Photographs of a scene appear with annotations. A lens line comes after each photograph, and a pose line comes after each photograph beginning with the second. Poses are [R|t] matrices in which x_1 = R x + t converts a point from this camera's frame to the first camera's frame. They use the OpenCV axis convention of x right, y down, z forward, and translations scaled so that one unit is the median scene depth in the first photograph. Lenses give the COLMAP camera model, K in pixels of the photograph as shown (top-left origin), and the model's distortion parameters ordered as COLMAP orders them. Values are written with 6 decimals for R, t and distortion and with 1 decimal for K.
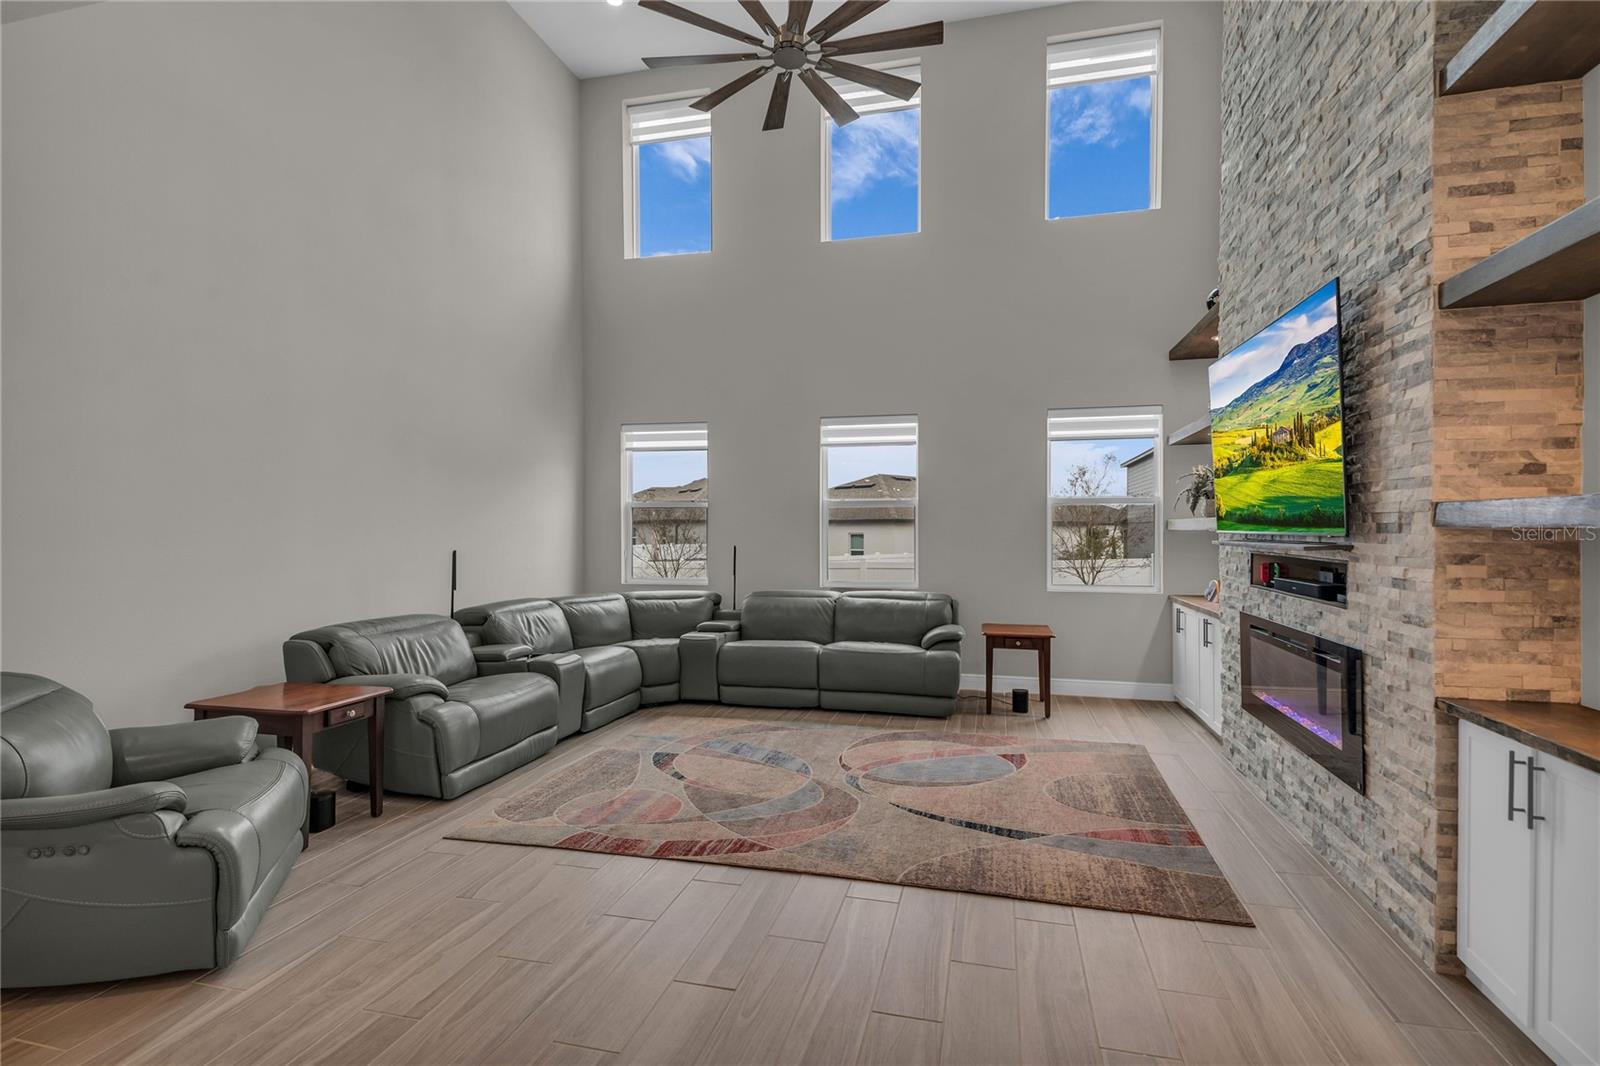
lens RADIAL K [[769.3, 0, 788.6], [0, 769.3, 532.8], [0, 0, 1]] dist [0.003627, 0.000045]
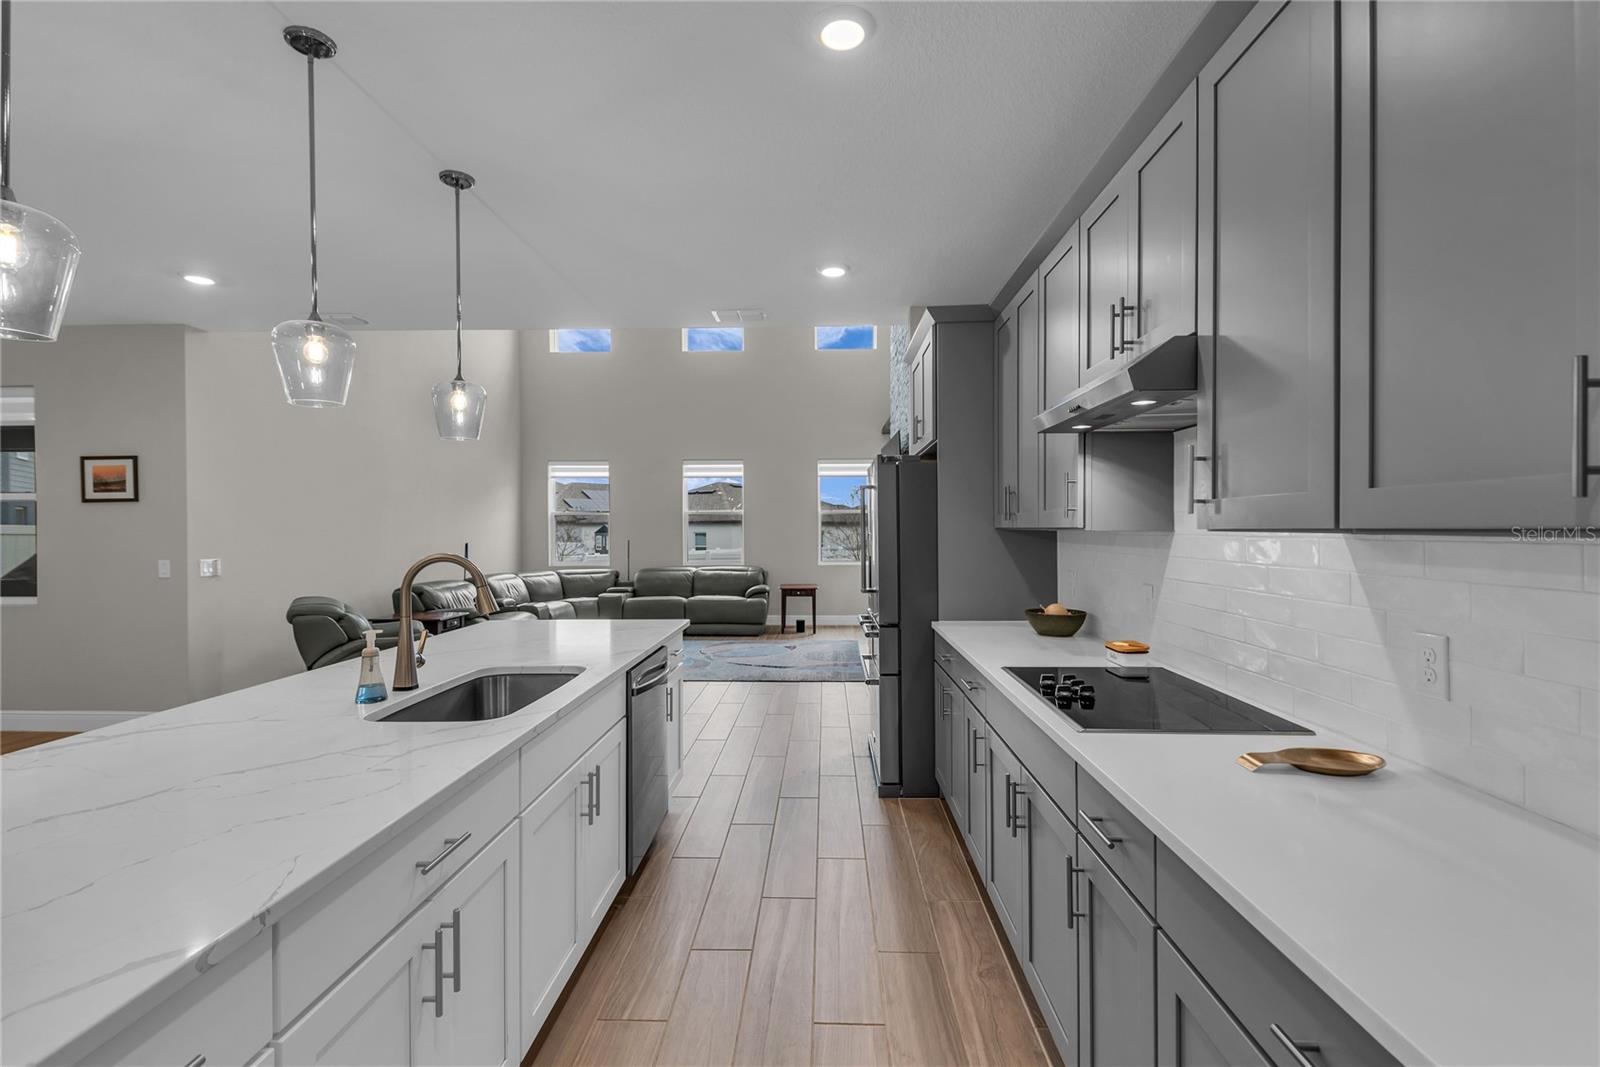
lens RADIAL K [[769.3, 0, 801.3], [0, 769.3, 527.7], [0, 0, 1]] dist [0.003627, 0.000045]
pose [[0.974922, -0.001871, 0.222538, -0.086687], [0.003057, 0.999983, -0.004985, 0.001357], [-0.222525, 0.005541, 0.974911, -0.699425]]
